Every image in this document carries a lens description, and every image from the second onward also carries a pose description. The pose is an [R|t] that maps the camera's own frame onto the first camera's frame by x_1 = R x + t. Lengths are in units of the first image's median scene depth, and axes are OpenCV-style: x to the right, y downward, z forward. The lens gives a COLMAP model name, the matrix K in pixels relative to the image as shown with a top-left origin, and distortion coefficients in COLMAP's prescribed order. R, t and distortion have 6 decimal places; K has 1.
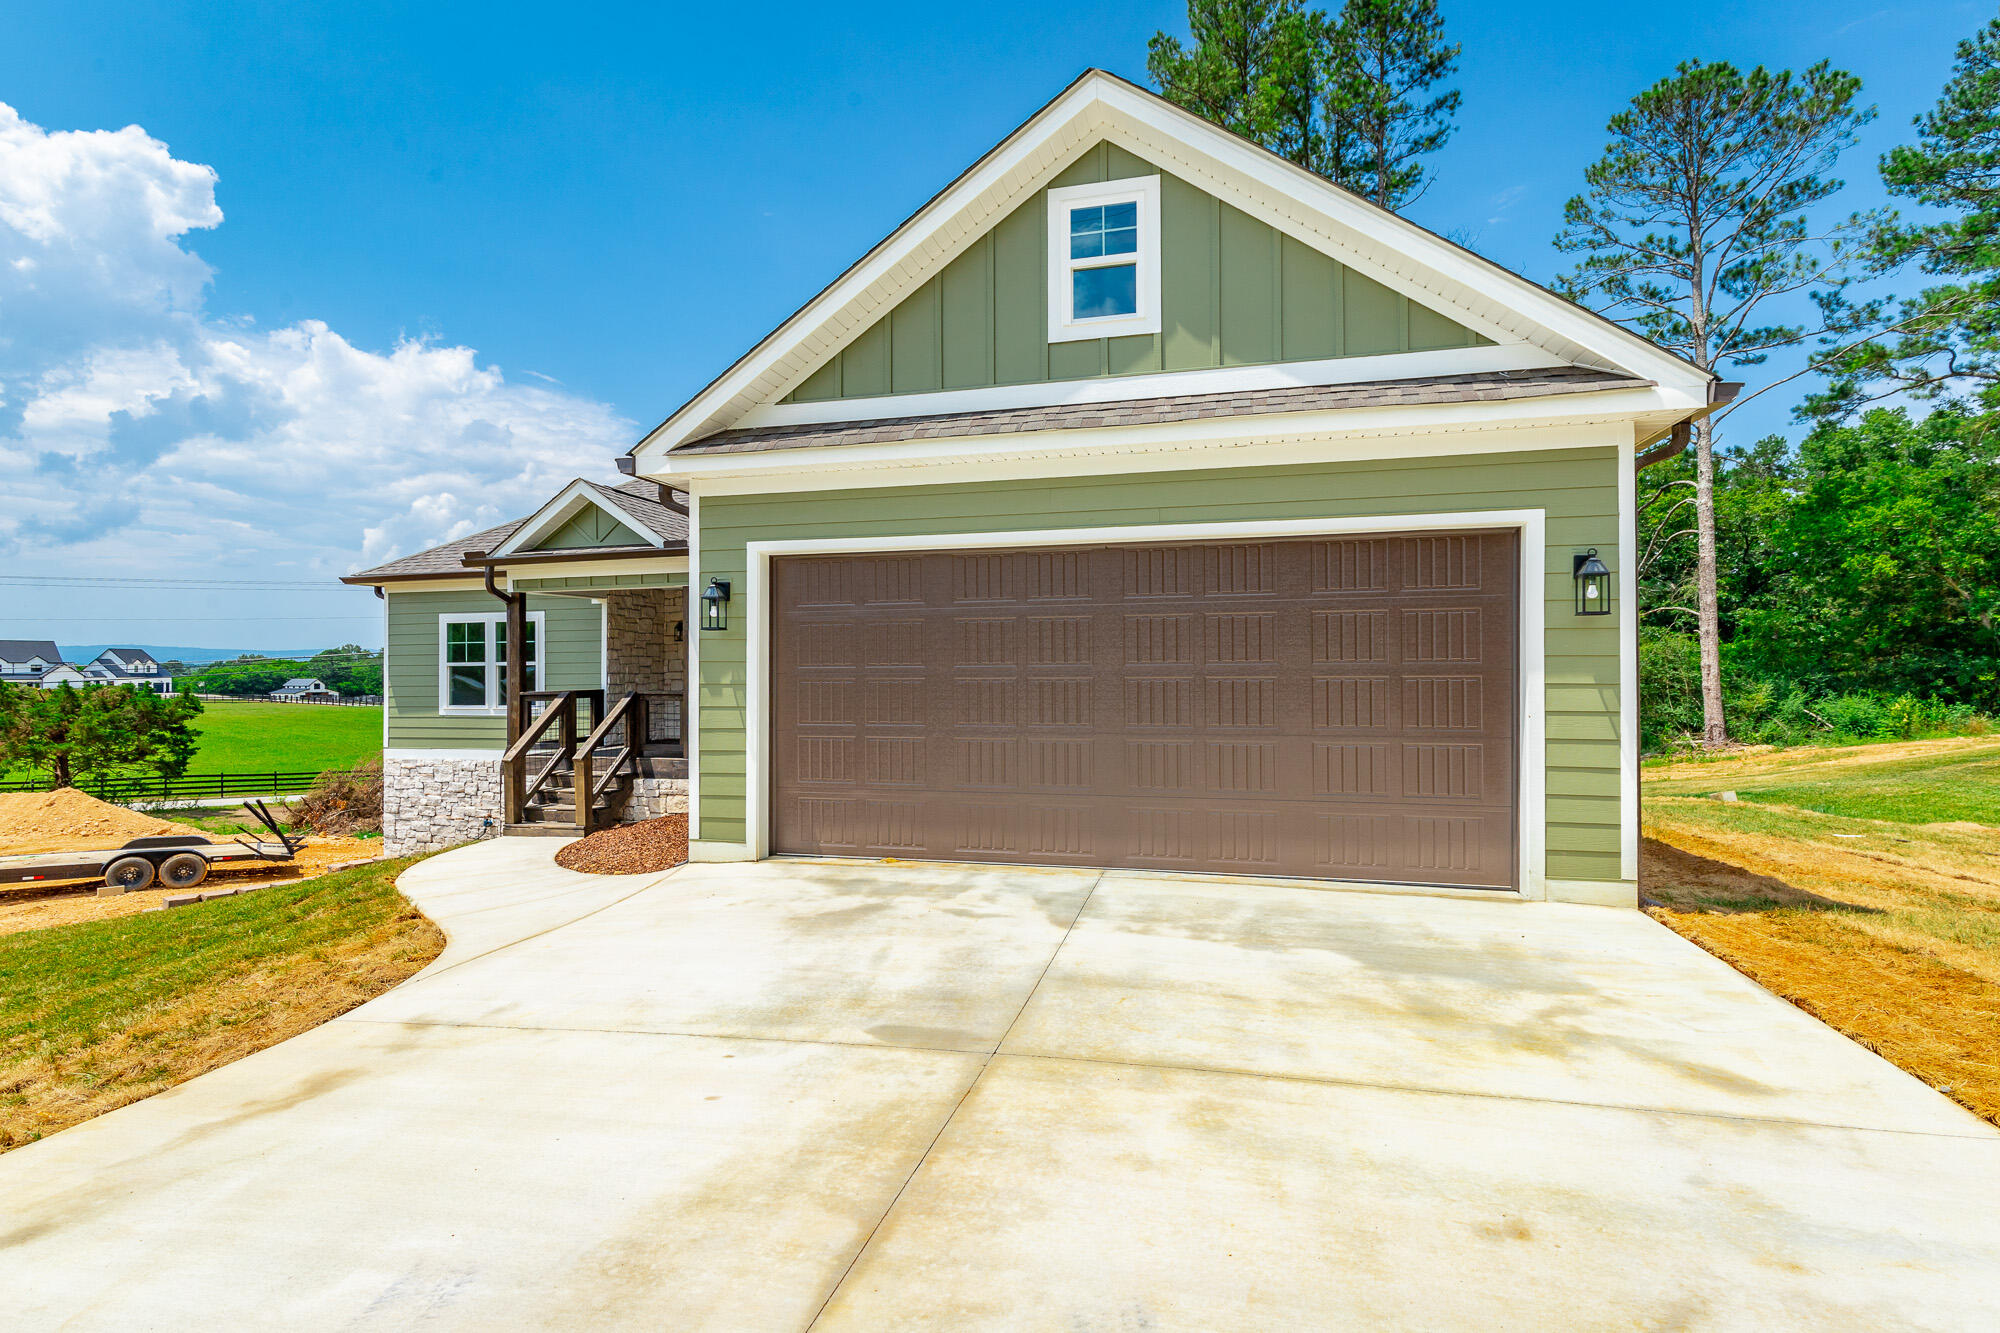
lens RADIAL K [[932.1, 0, 1004.9], [0, 932.1, 659.7], [0, 0, 1]] dist [0.003852, -0.000151]
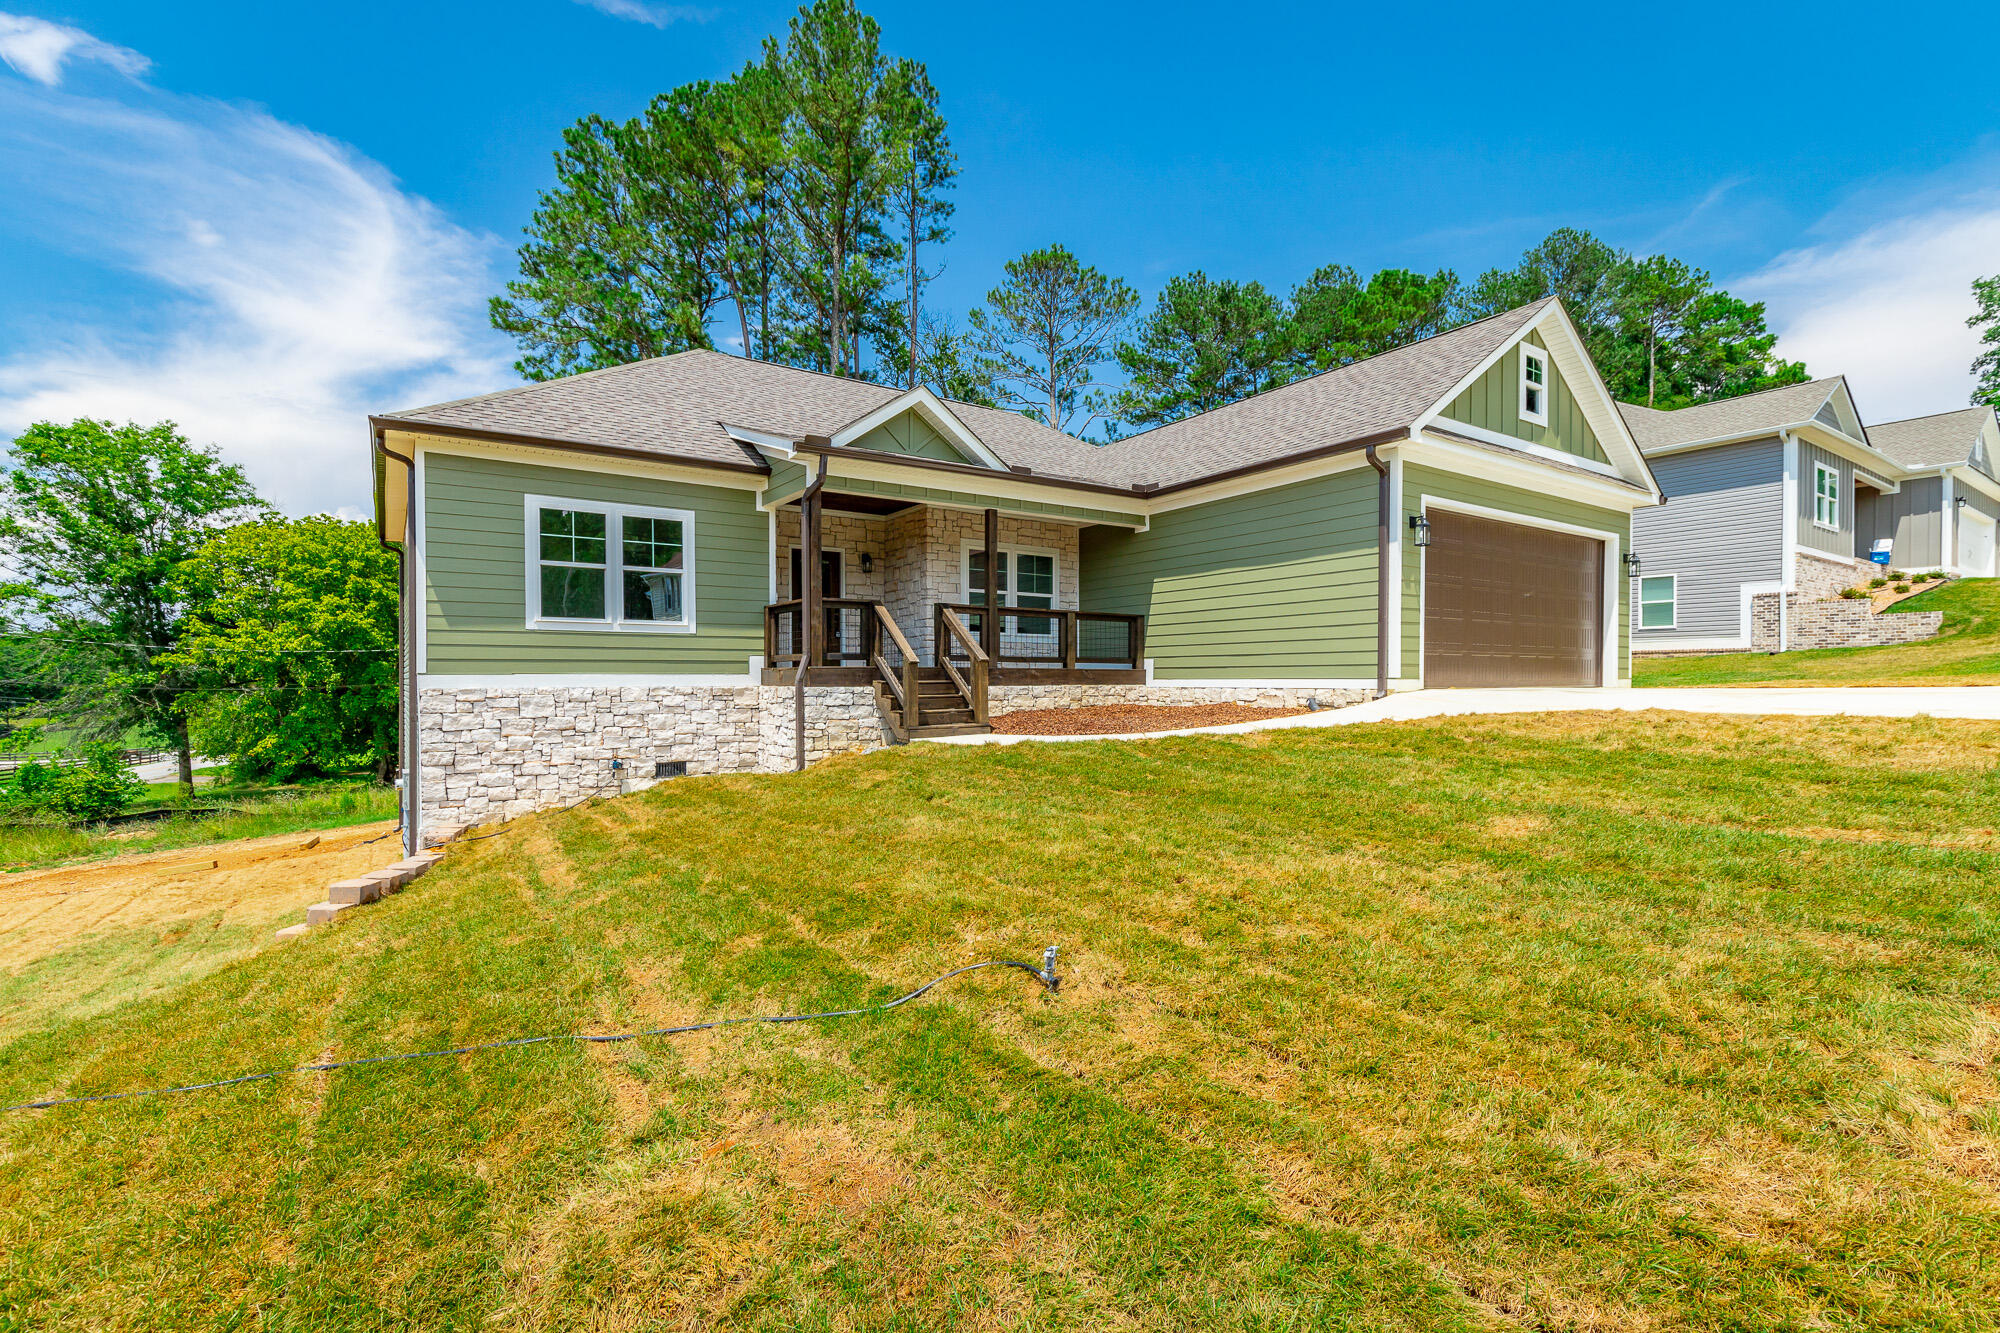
lens RADIAL K [[906.6, 0, 1003.0], [0, 906.6, 690.3], [0, 0, 1]] dist [0.004420, 0.000320]
pose [[0.660717, -0.004216, 0.750623, -0.574786], [-0.012406, 0.999786, 0.016536, 0.058504], [-0.750533, -0.020237, 0.660523, 0.147029]]
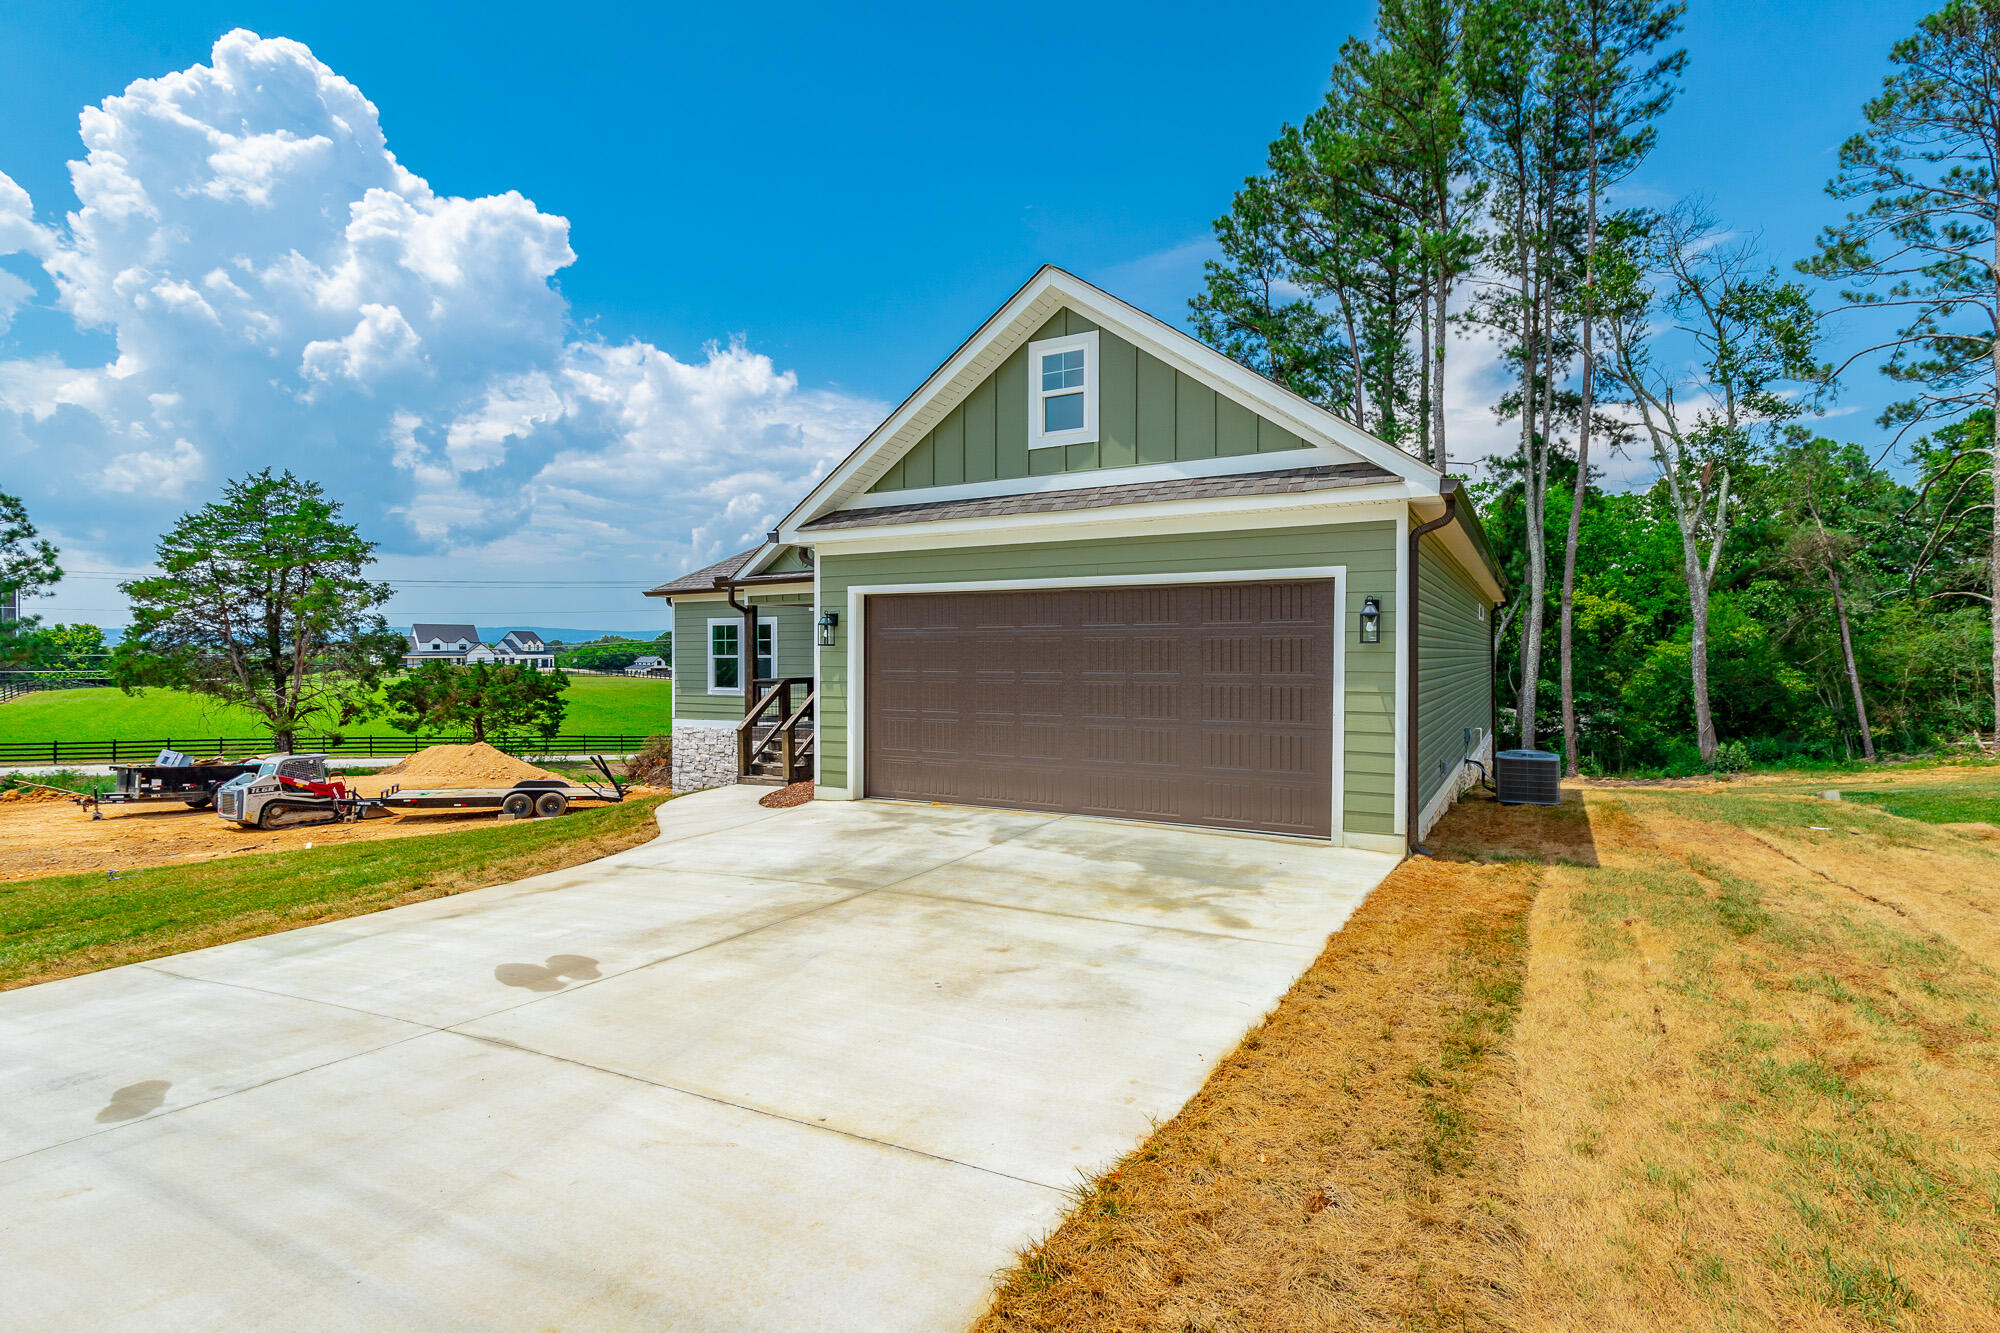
lens RADIAL K [[928.7, 0, 1049.1], [0, 928.7, 655.9], [0, 0, 1]] dist [0.001006, -0.000082]
pose [[0.971438, 0.005663, -0.237224, 0.114611], [-0.001586, 0.999848, 0.017372, -0.012175], [0.237286, -0.016499, 0.971300, -0.107796]]
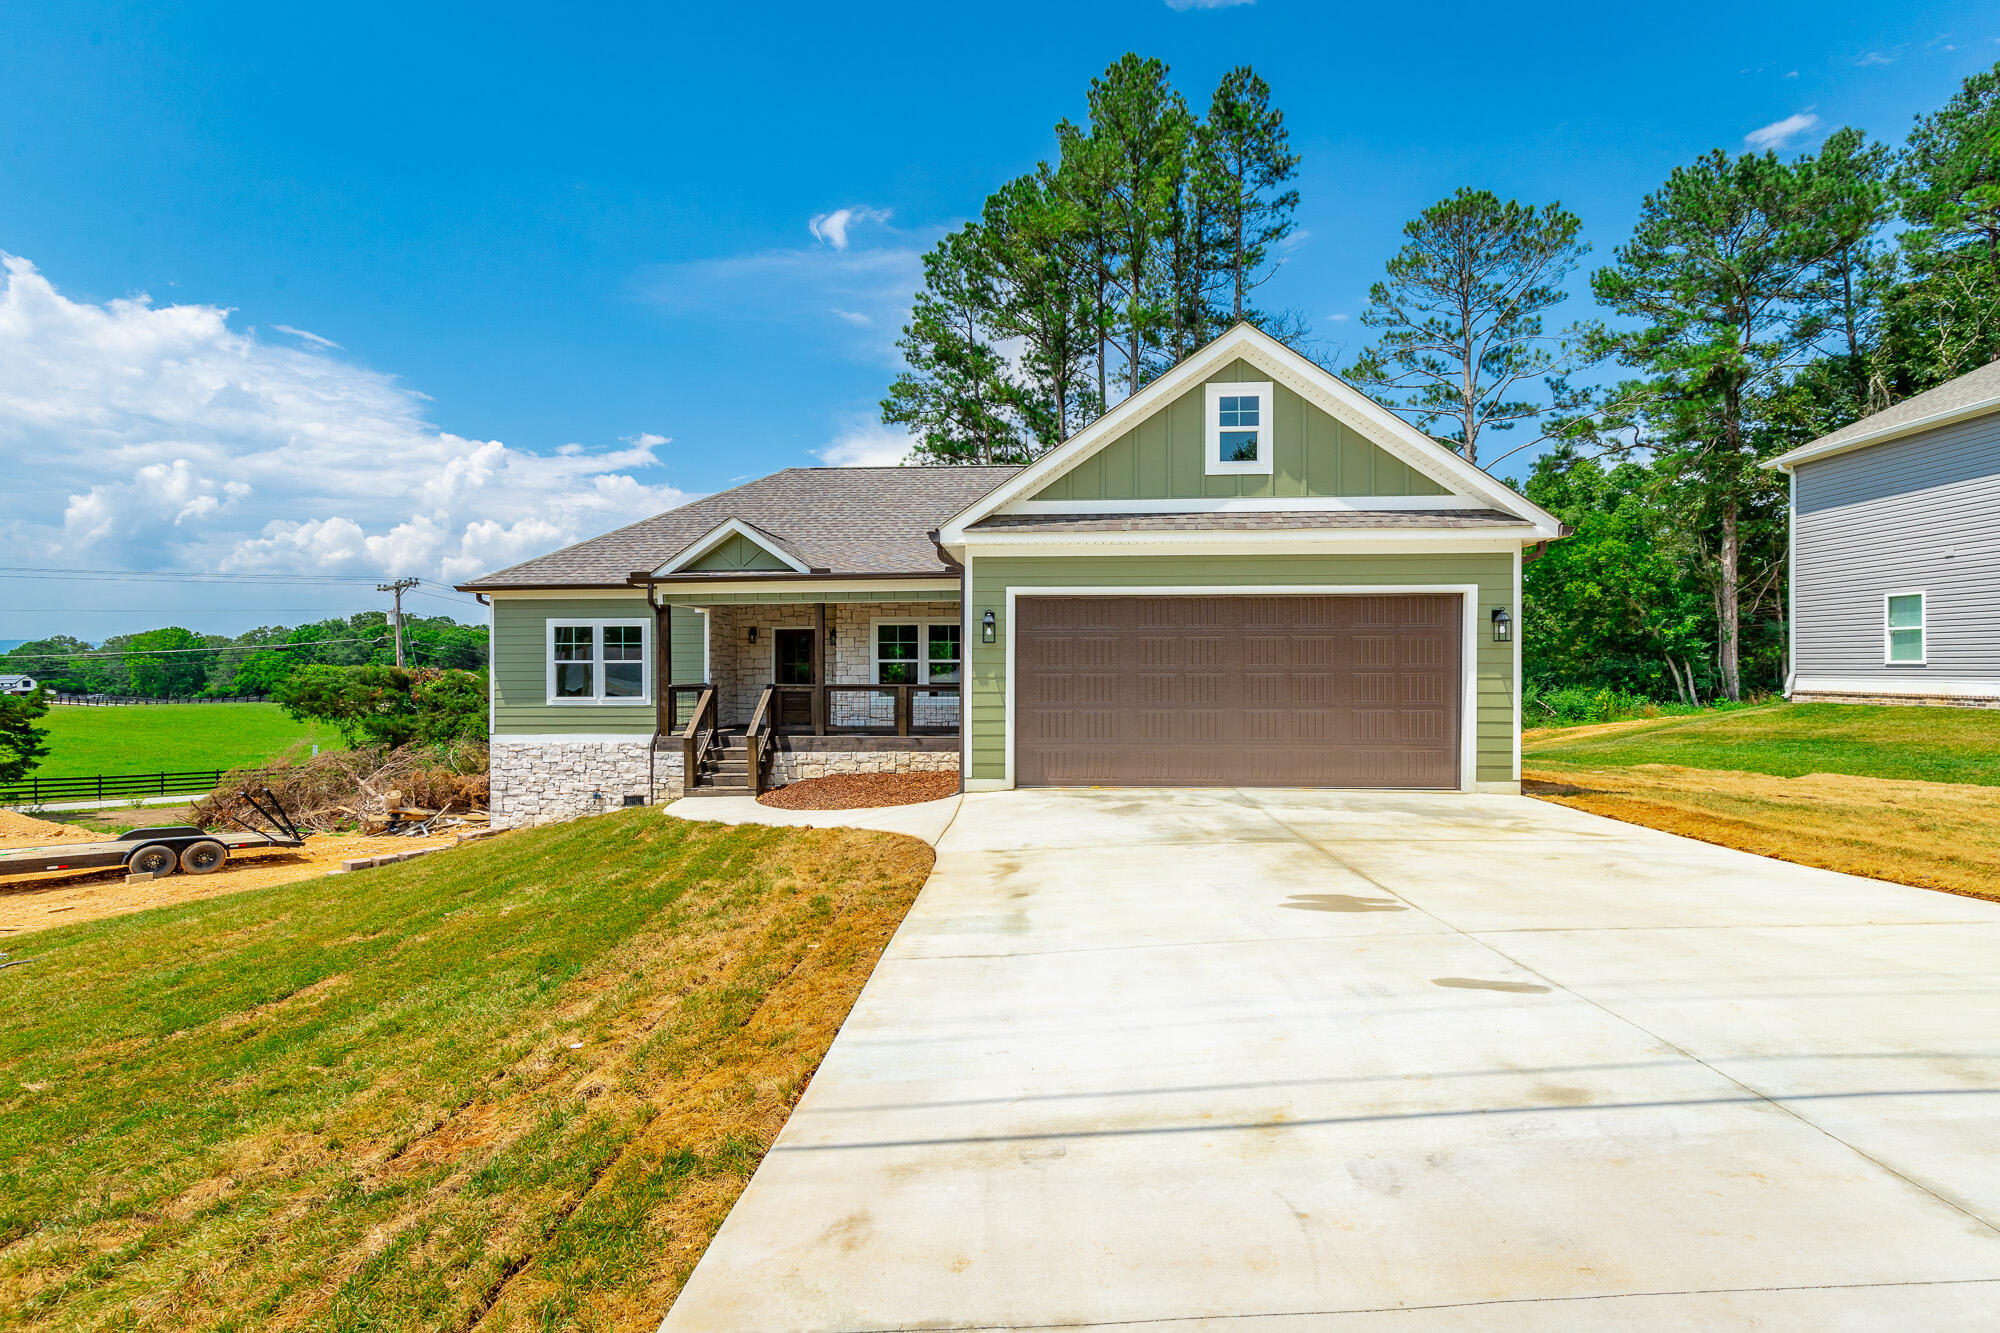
lens RADIAL K [[917.4, 0, 1000.0], [0, 917.4, 666.5], [0, 0, 1]] dist [0.002025, 0.000141]
pose [[0.981403, 0.003411, 0.191927, -0.172191], [-0.005452, 0.999934, 0.010106, -0.002475], [-0.191880, -0.010964, 0.981357, -0.150989]]
